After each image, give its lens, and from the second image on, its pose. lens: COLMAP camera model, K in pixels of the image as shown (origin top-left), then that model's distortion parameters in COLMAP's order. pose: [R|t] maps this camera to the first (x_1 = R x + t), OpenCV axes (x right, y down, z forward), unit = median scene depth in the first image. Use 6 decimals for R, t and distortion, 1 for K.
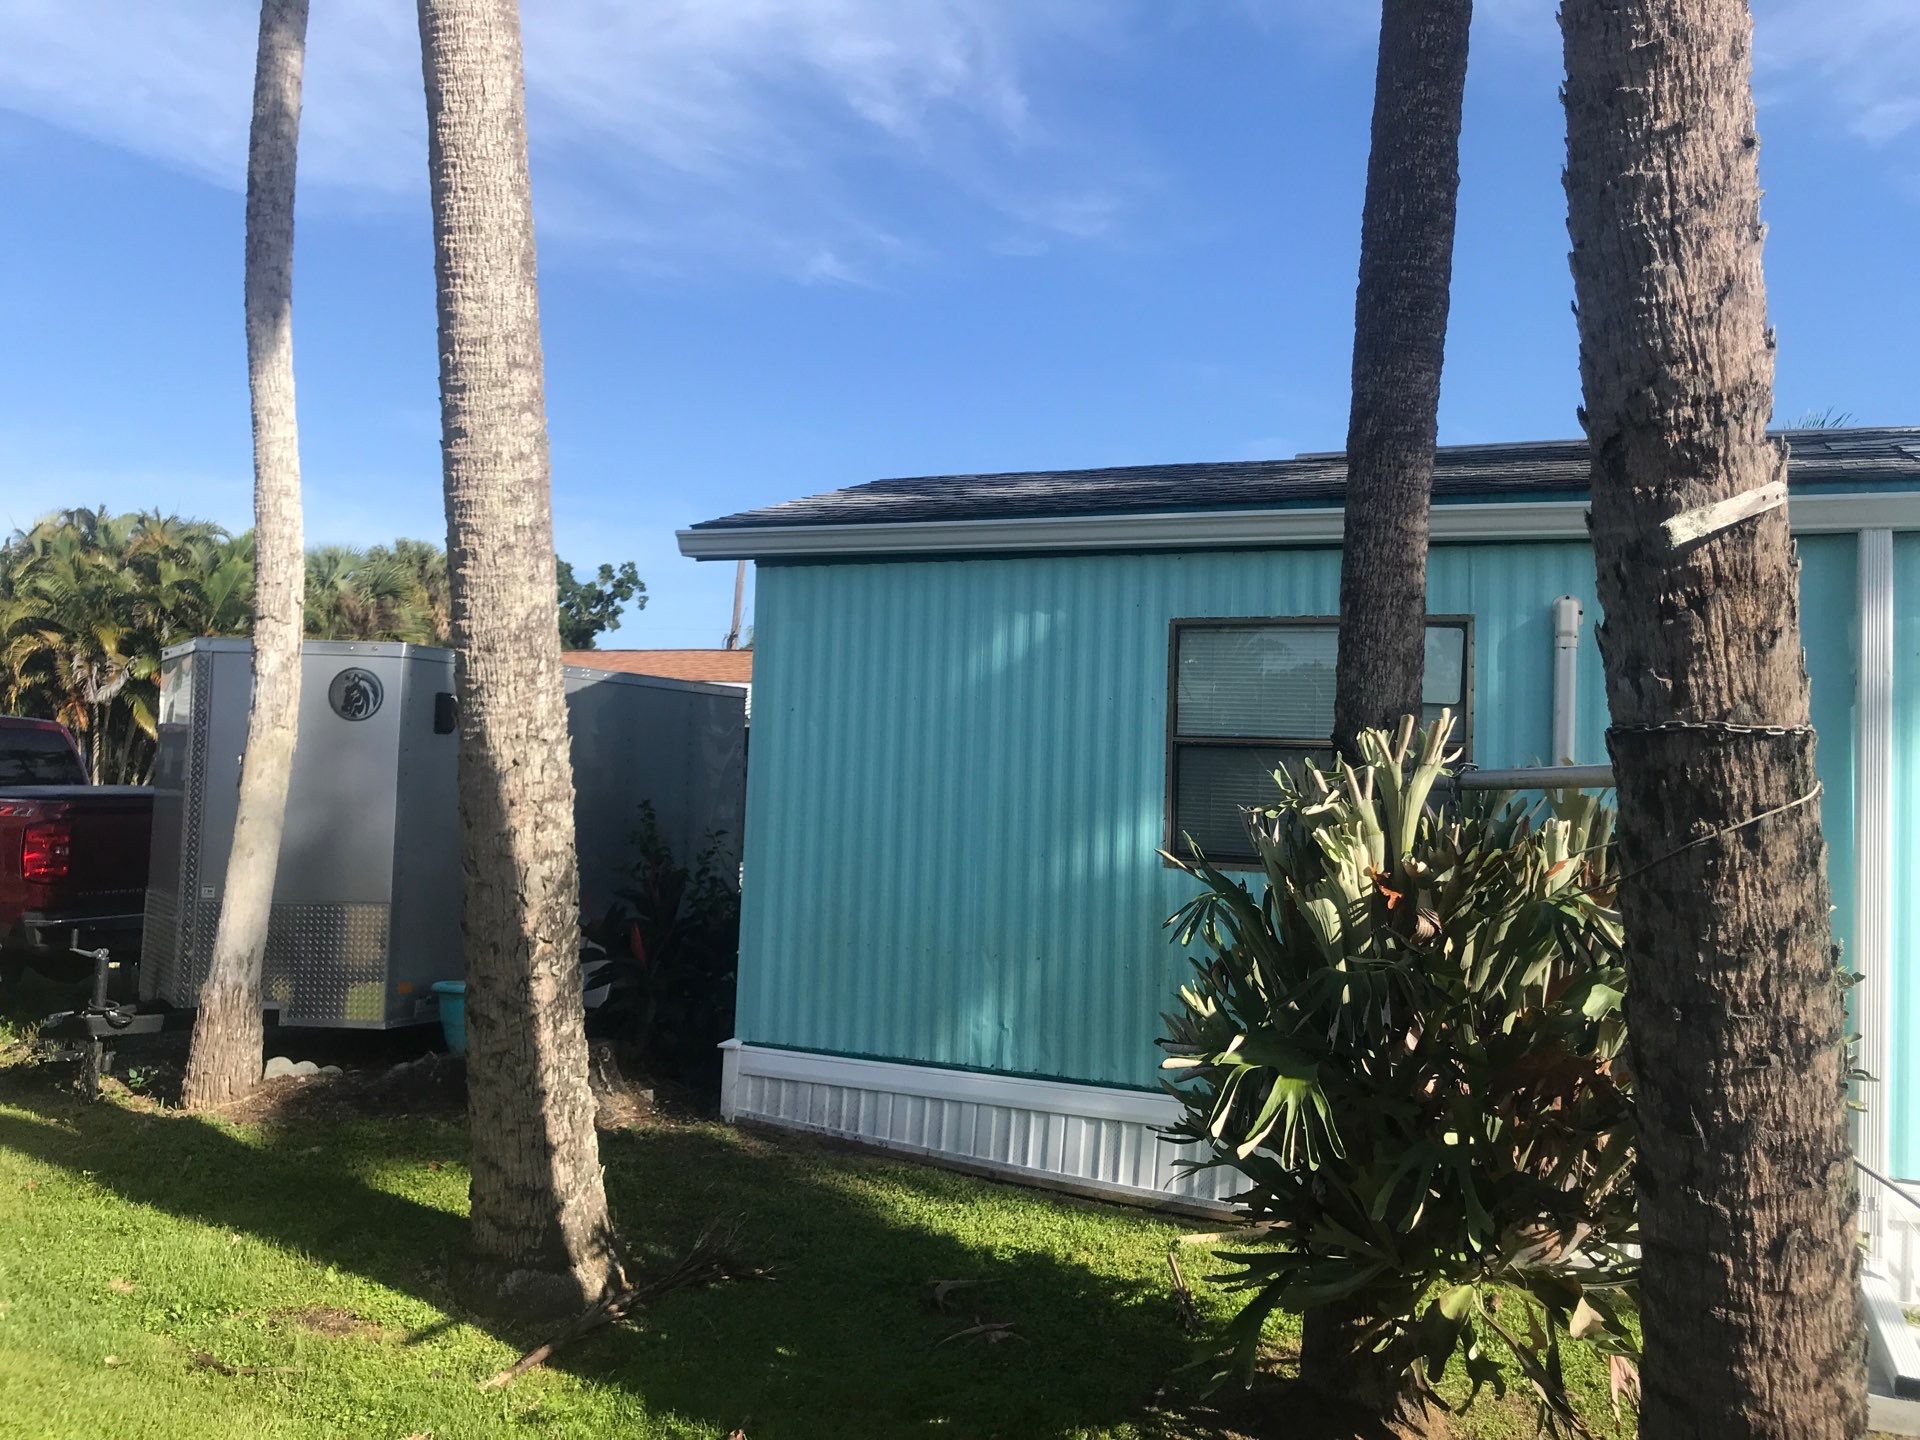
lens RADIAL K [[1607.3, 0, 950.8], [0, 1607.3, 686.6], [0, 0, 1]] dist [0.043483, -0.044658]
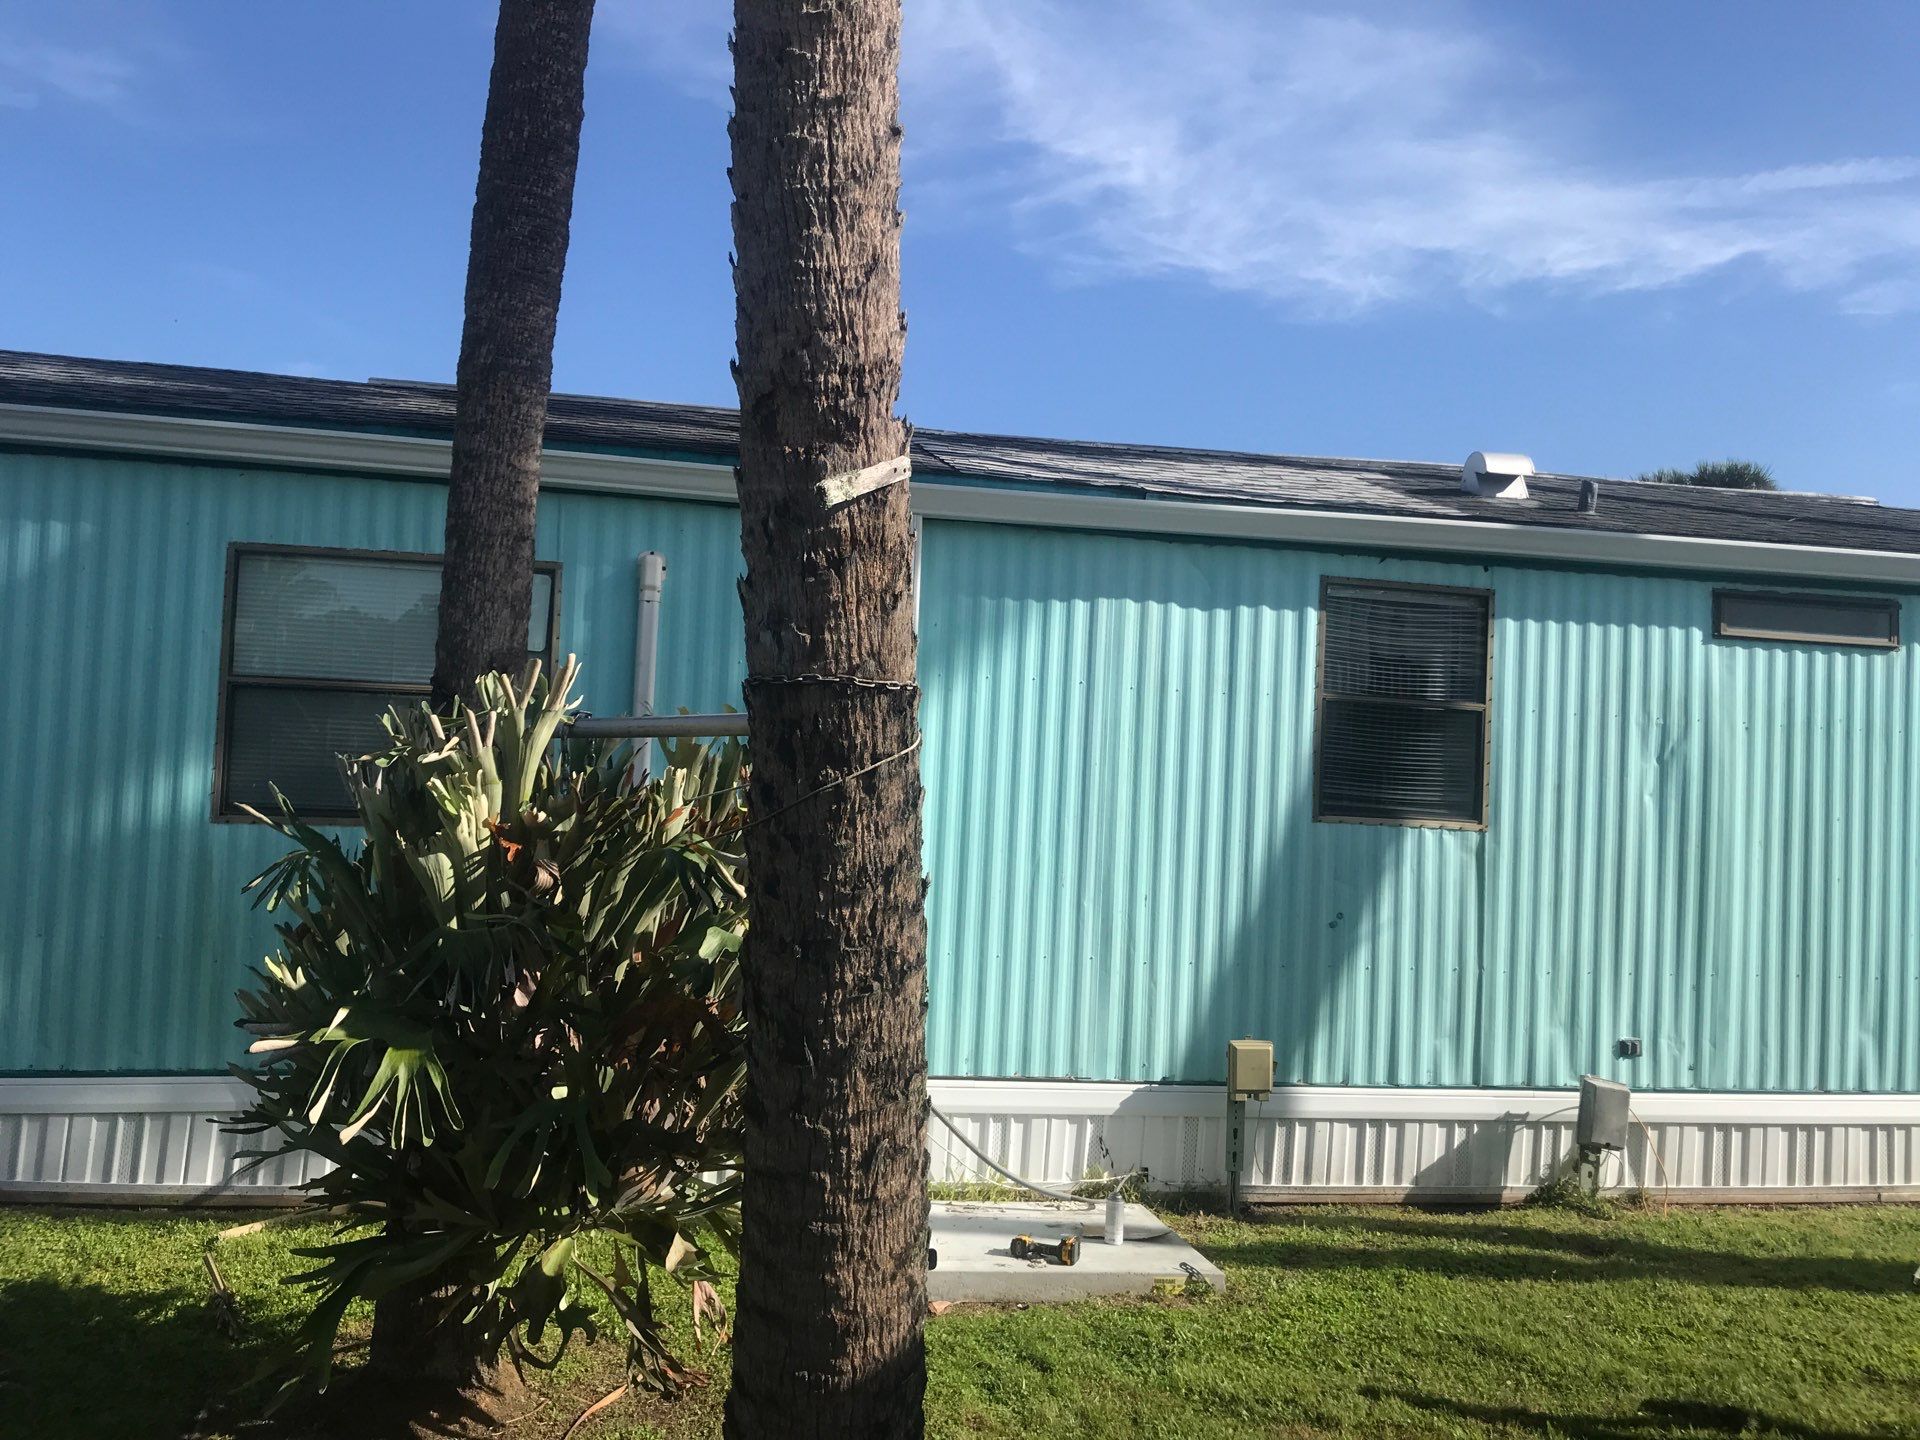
lens RADIAL K [[1585.6, 0, 971.1], [0, 1585.6, 697.1], [0, 0, 1]] dist [0.130071, -0.359665]
pose [[0.825876, 0.024822, 0.563306, -0.047355], [-0.046108, 0.998658, 0.023595, 0.007155], [-0.561964, -0.045459, 0.825912, 0.087515]]
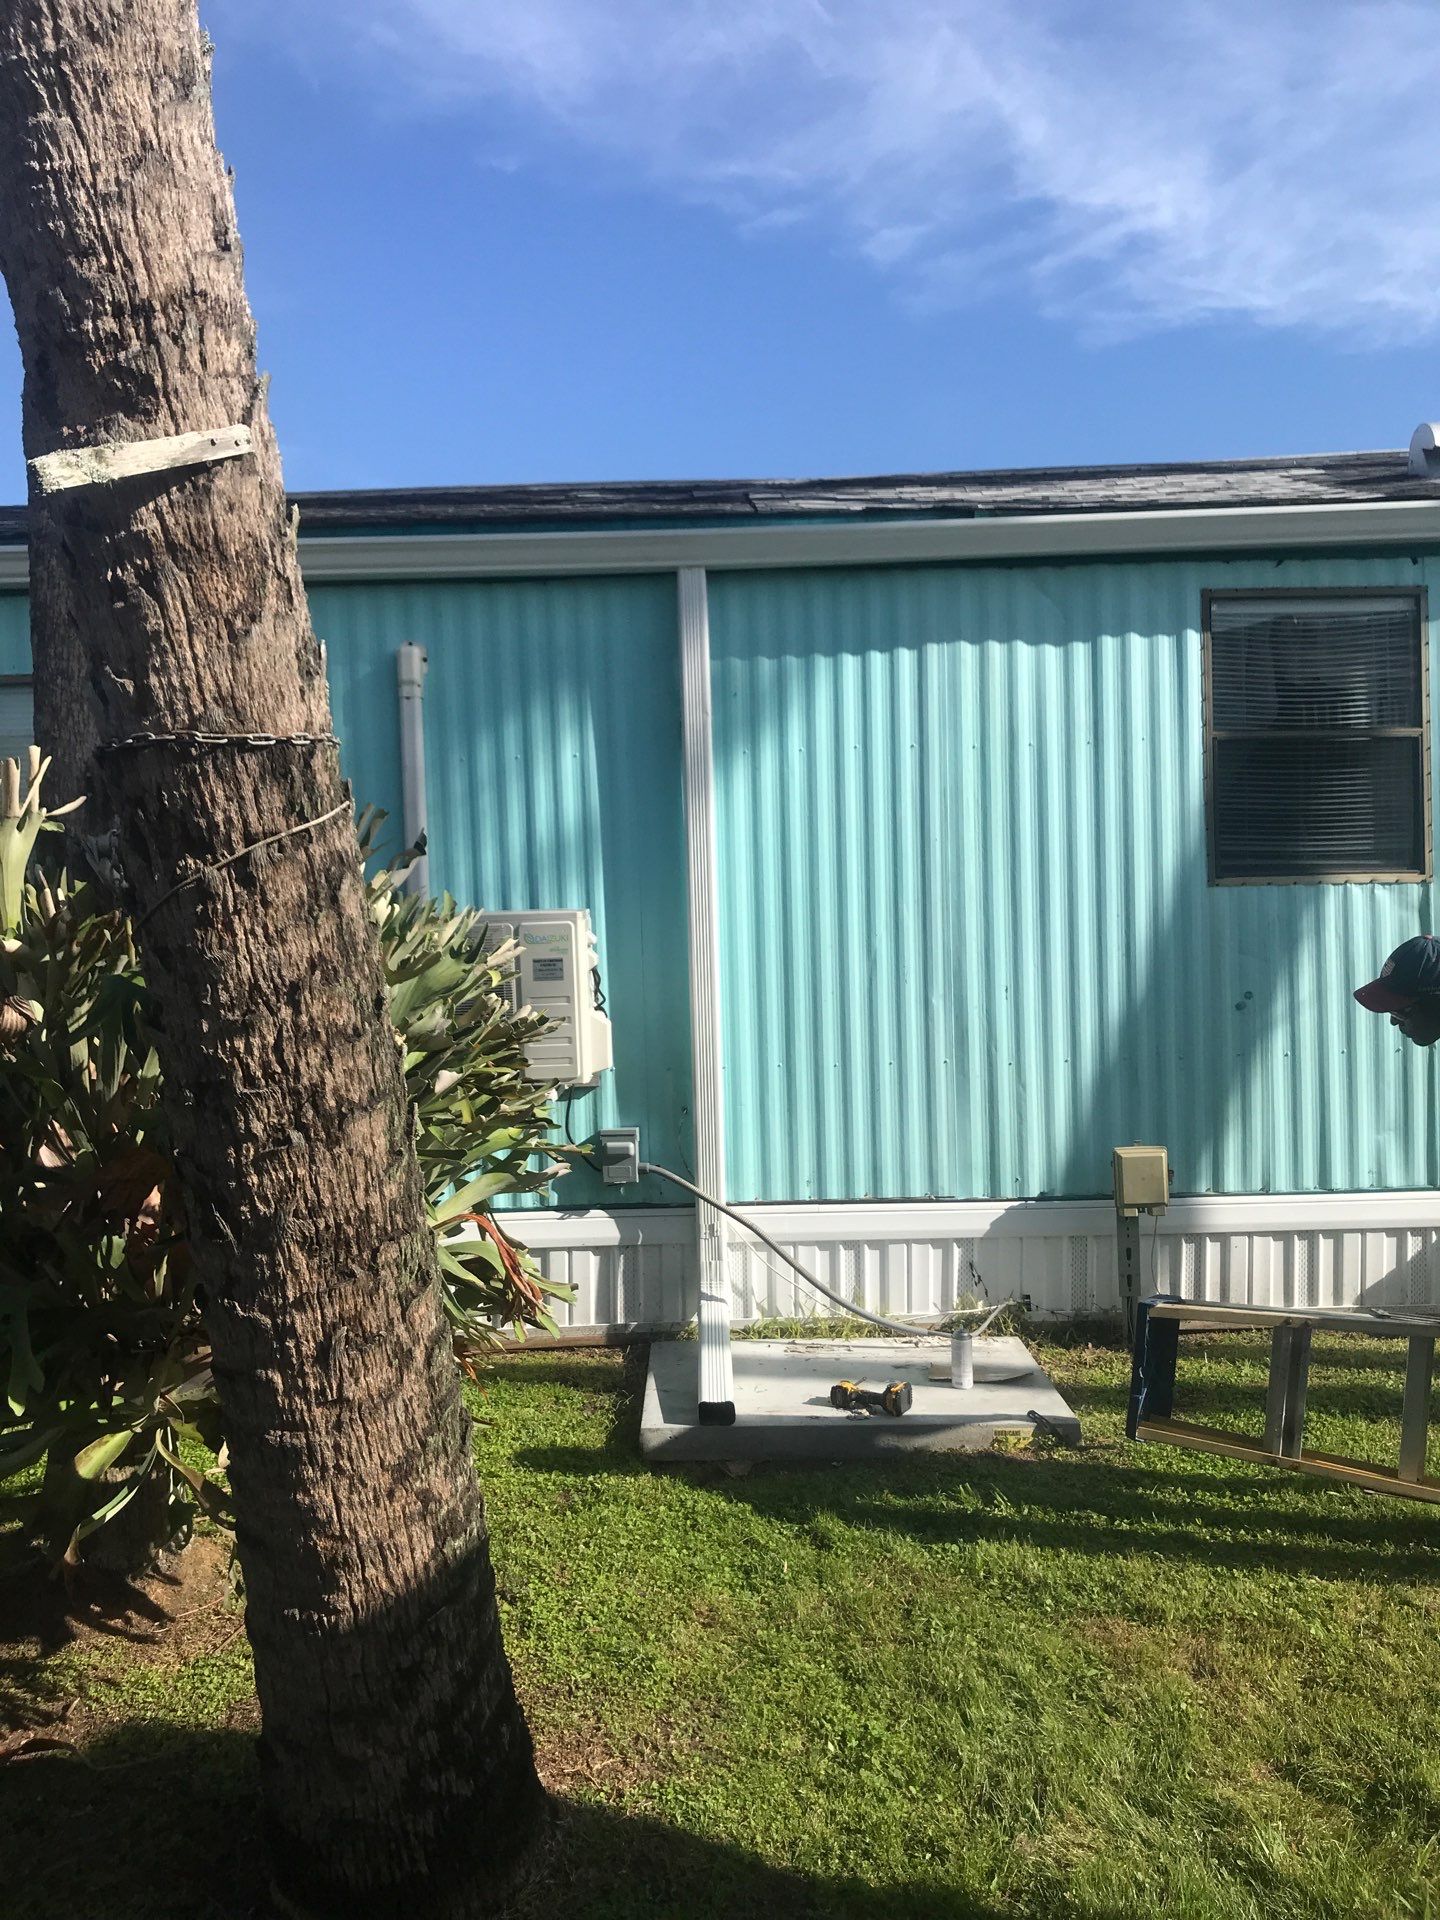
lens RADIAL K [[1584.6, 0, 723.9], [0, 1584.6, 922.9], [0, 0, 1]] dist [0.004852, 0.010005]
pose [[0.919313, -0.078575, 0.385604, 0.399837], [0.043687, 0.994184, 0.098434, 0.049191], [-0.391095, -0.073646, 0.917399, 0.172515]]
